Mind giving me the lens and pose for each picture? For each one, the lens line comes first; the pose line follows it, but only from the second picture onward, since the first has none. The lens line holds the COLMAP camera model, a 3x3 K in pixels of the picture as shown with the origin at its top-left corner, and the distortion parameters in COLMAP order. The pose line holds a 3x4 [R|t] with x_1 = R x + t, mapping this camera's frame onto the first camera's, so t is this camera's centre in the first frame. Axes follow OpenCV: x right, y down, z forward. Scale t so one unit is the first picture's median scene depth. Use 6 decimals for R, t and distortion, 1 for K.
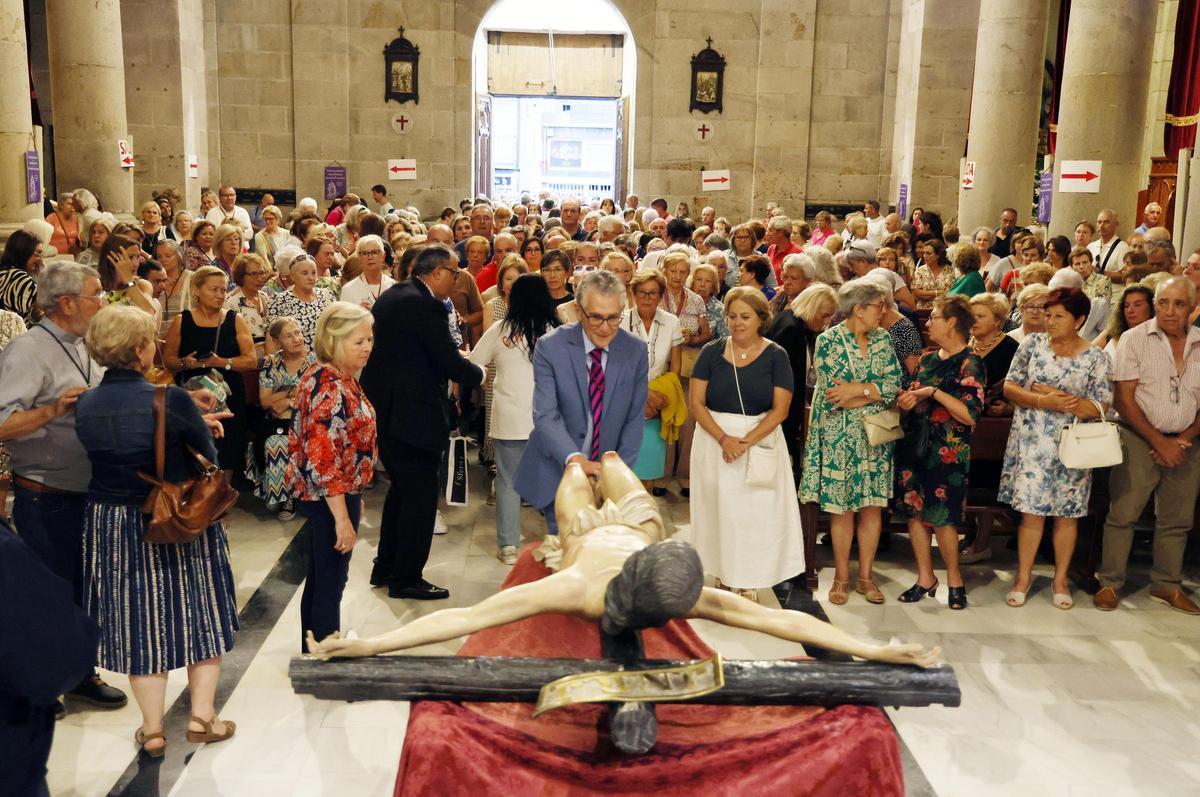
lens RADIAL K [[1392.0, 0, 600.0], [0, 1392.0, 398.5], [0, 0, 1]] dist [0.065788, 0.161922]
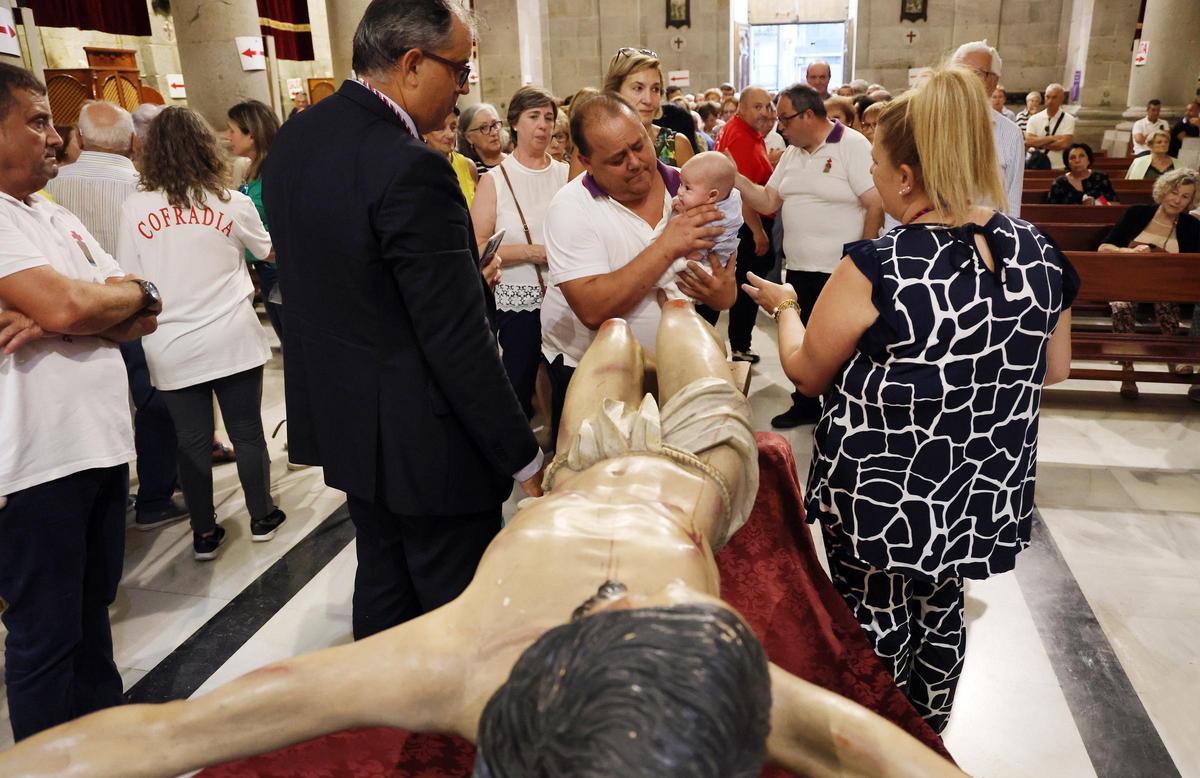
lens RADIAL K [[905.7, 0, 621.3], [0, 905.7, 407.7], [0, 0, 1]] dist [-0.086819, 0.057563]
pose [[0.973290, 0.029046, -0.227733, 0.012594], [0.009886, 0.985742, 0.167976, 0.003832], [0.229365, -0.165741, 0.959126, 0.120199]]
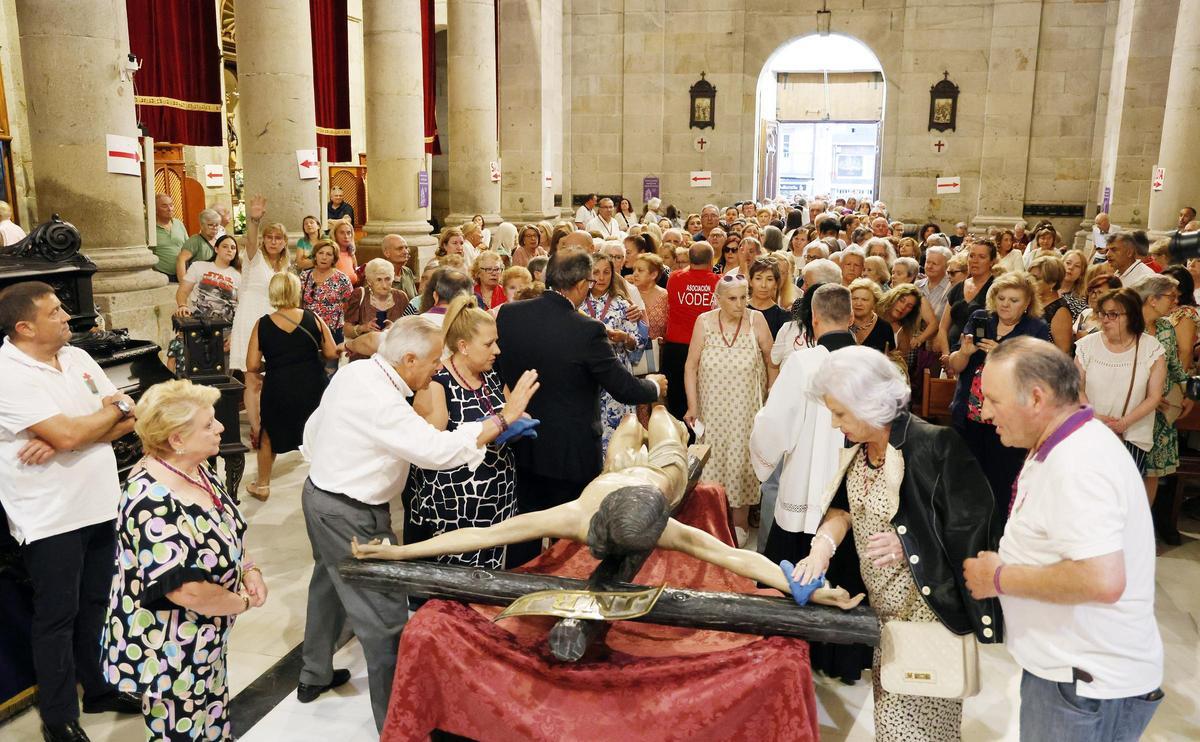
lens RADIAL K [[1047.1, 0, 600.0], [0, 1047.1, 371.0], [0, 0, 1]] dist [-0.034788, 0.095161]
pose [[0.964726, 0.037337, -0.260595, 0.036106], [-0.032516, 0.999211, 0.022789, -0.002081], [0.261240, -0.013512, 0.965179, 0.019208]]
